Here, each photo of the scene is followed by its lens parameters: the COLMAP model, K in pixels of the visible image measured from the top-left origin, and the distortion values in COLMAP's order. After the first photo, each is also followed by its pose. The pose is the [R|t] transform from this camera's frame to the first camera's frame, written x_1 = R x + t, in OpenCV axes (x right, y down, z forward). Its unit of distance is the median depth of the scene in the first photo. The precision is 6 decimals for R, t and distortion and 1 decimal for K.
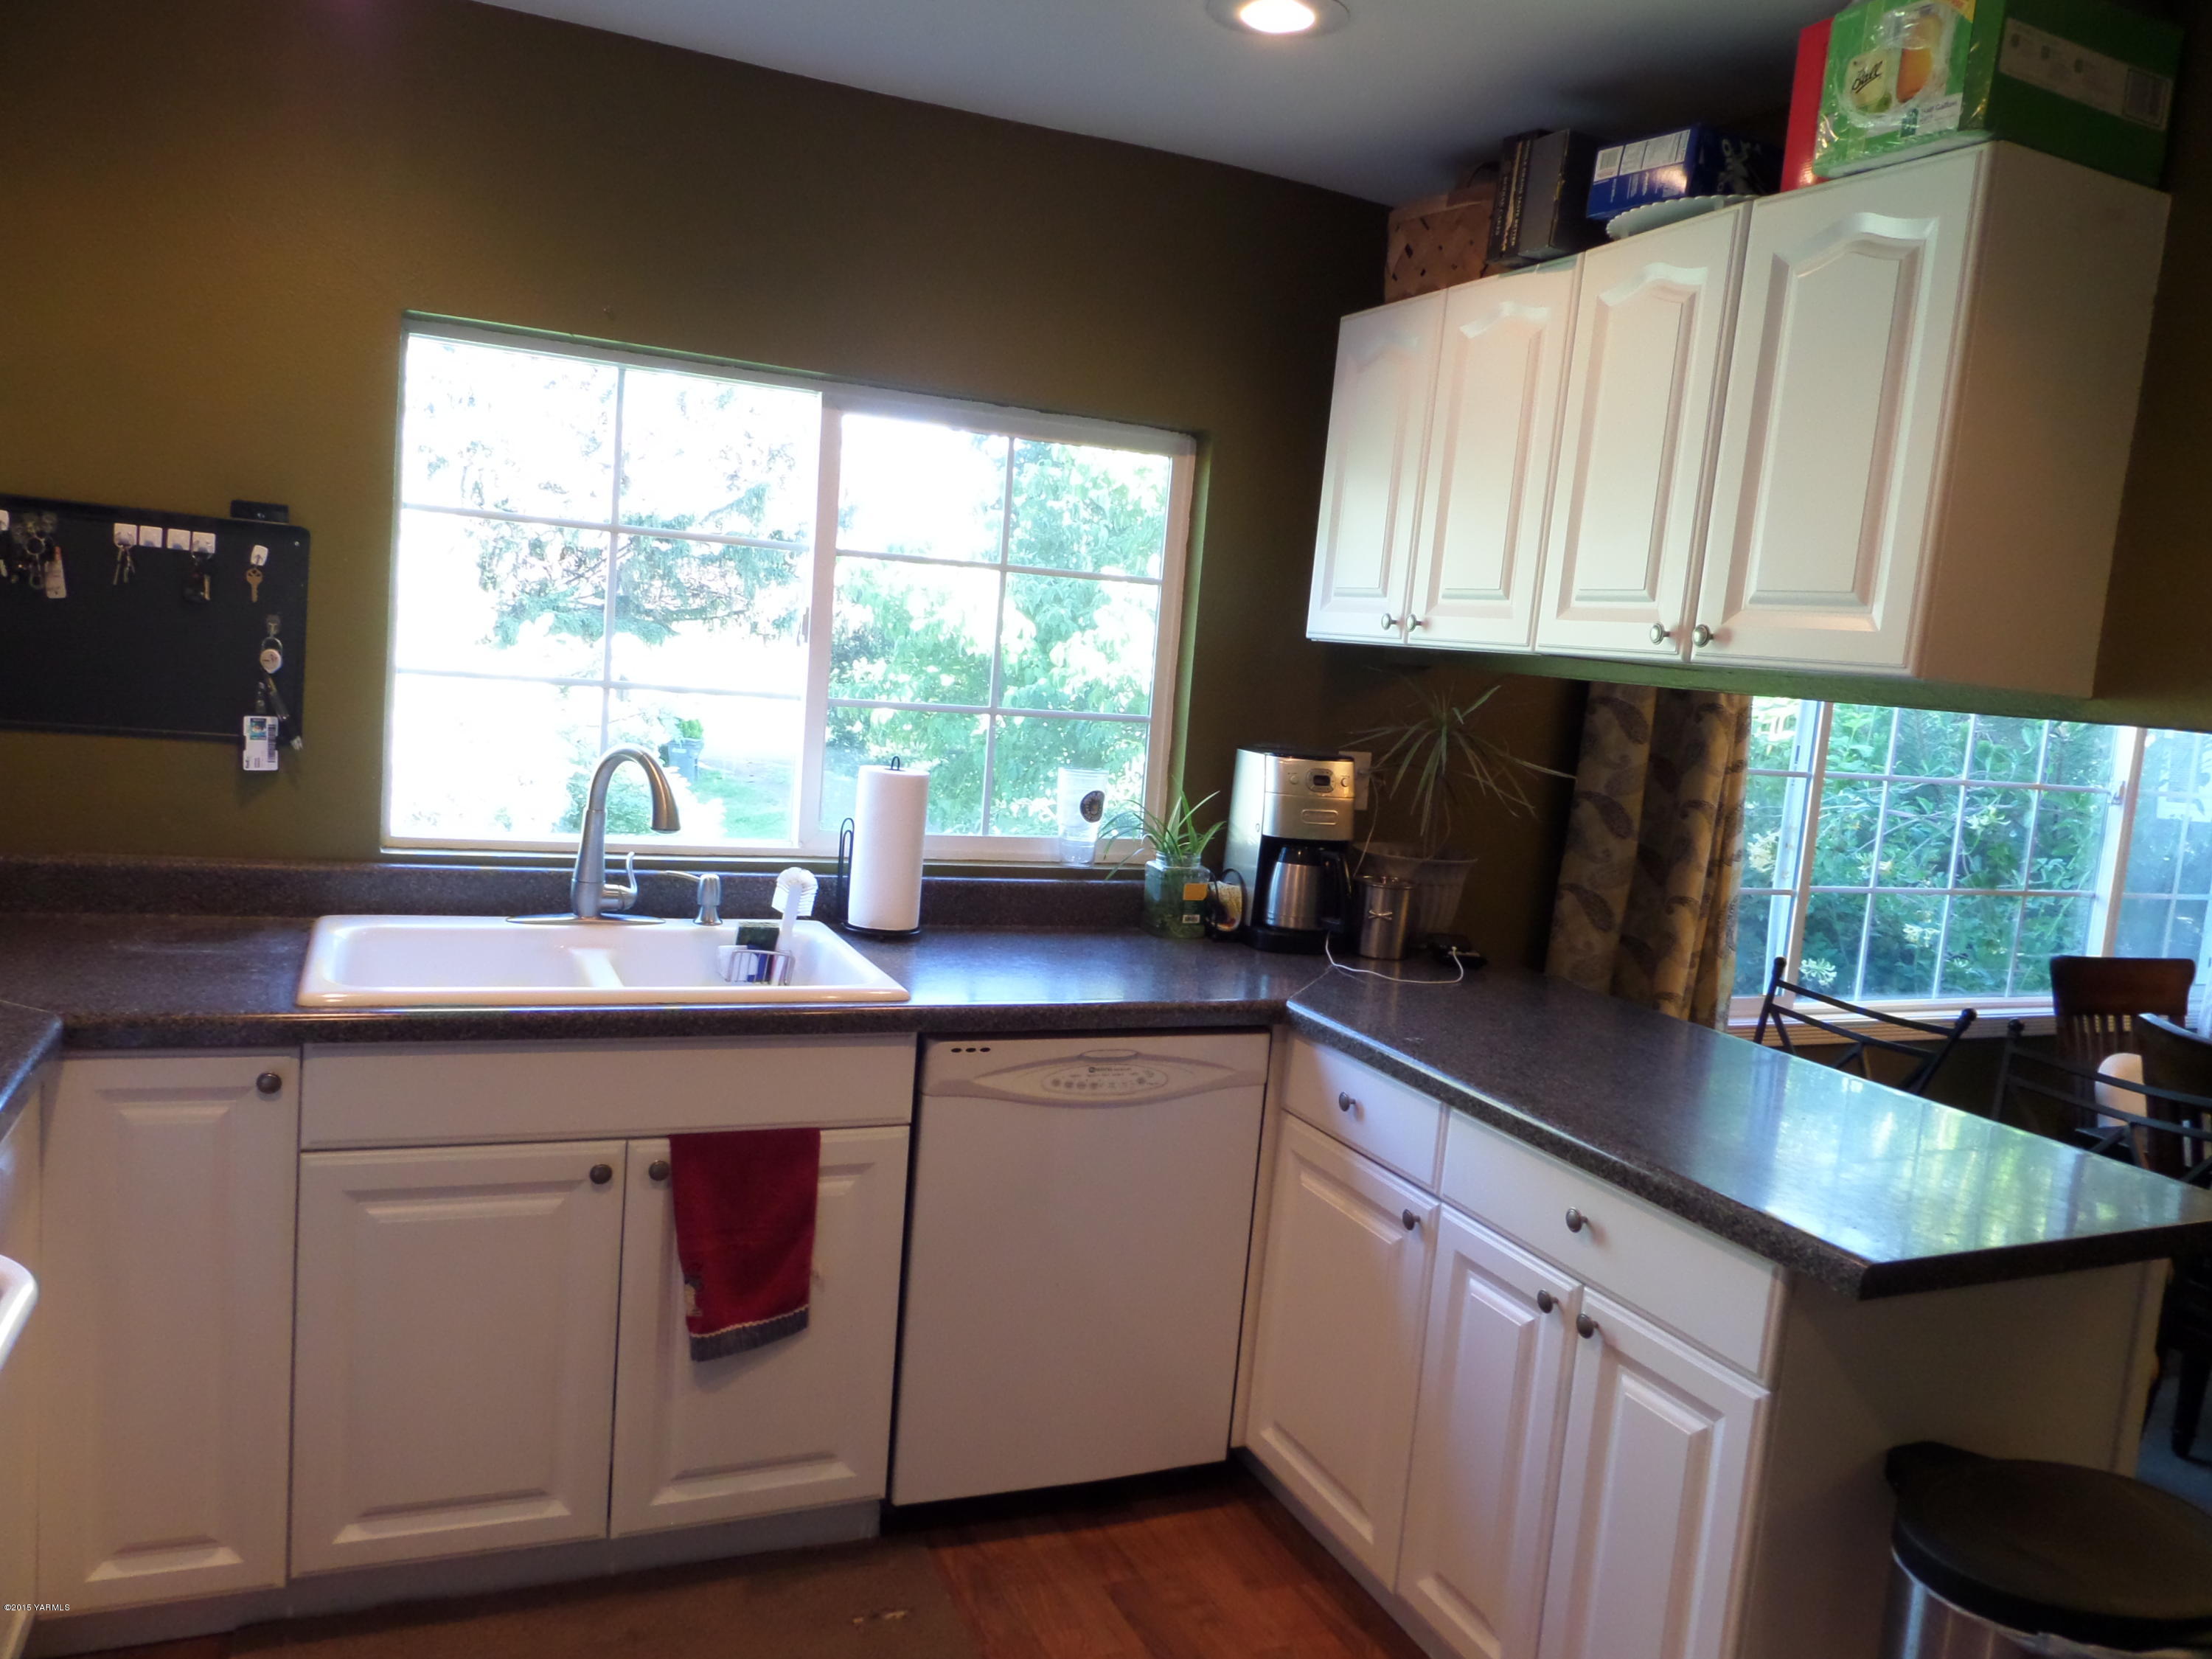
lens RADIAL K [[1637.2, 0, 1102.7], [0, 1637.2, 829.3], [0, 0, 1]] dist [0.012376, -0.026666]
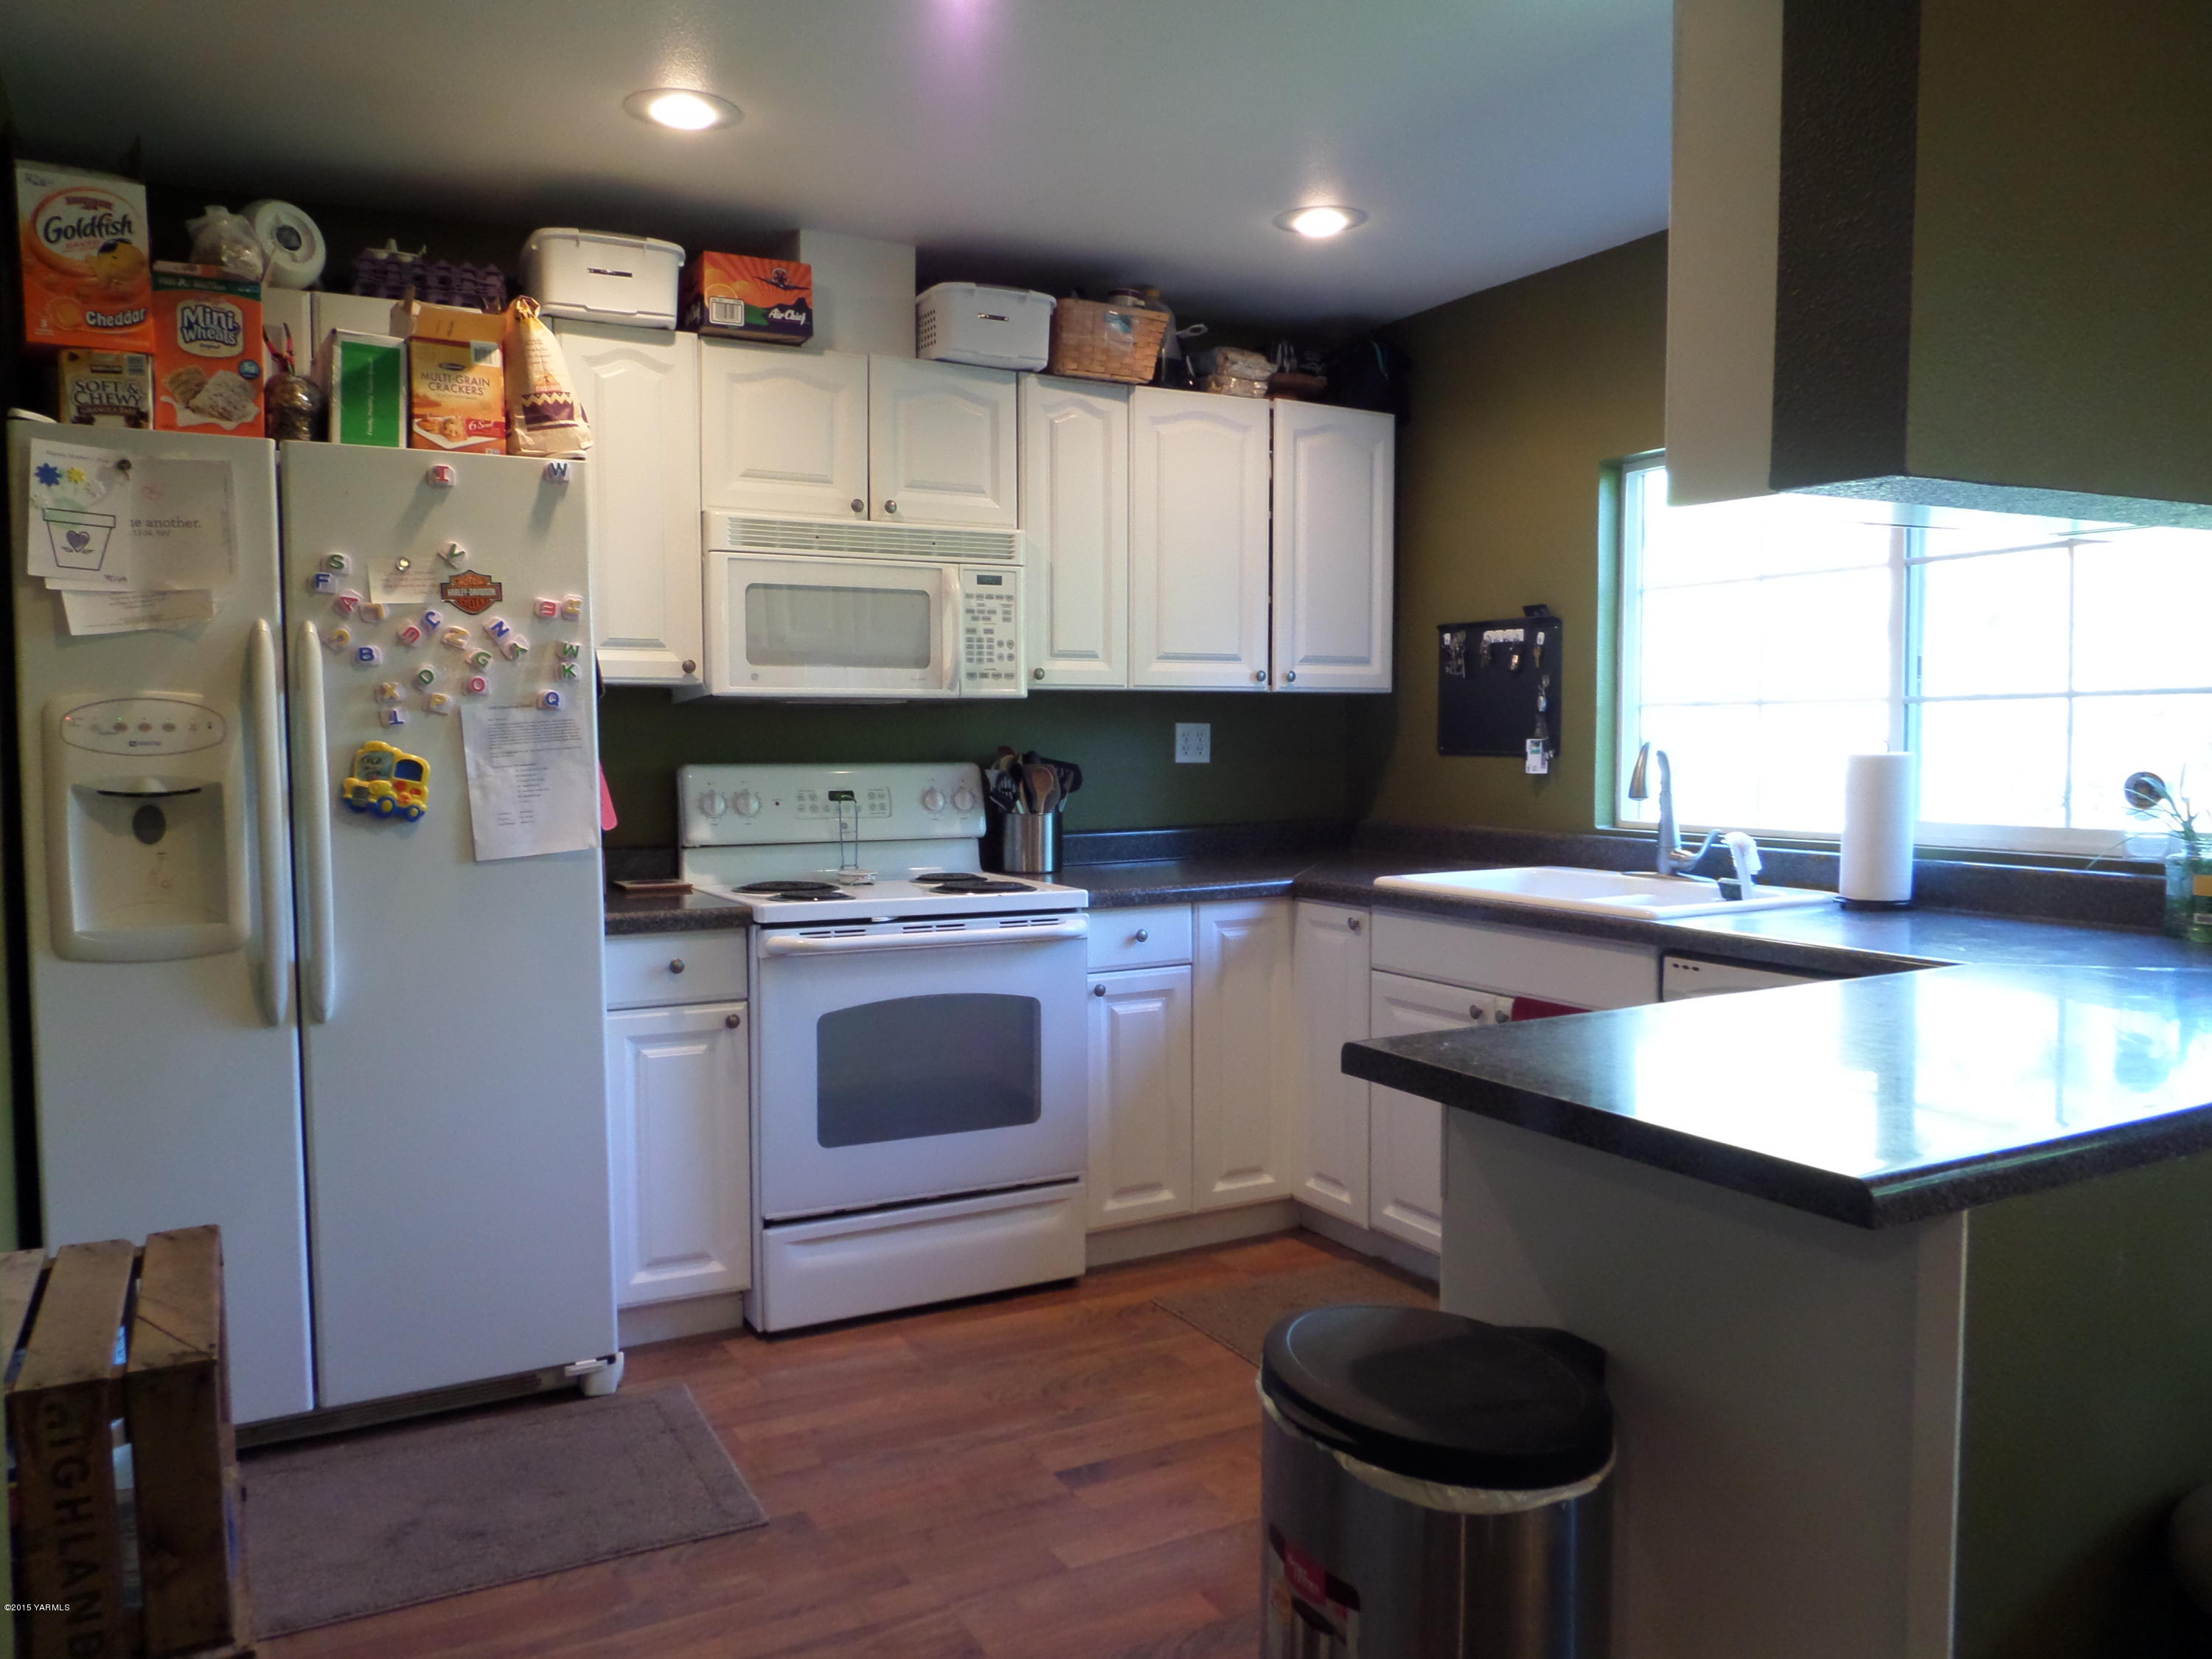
lens RADIAL K [[1637.2, 0, 1104.5], [0, 1637.2, 831.9], [0, 0, 1]] dist [0.012376, -0.026666]
pose [[0.096220, -0.024174, -0.995066, 1.031517], [-0.103354, 0.994058, -0.034143, 0.118802], [0.989980, 0.106129, 0.093150, 0.456804]]
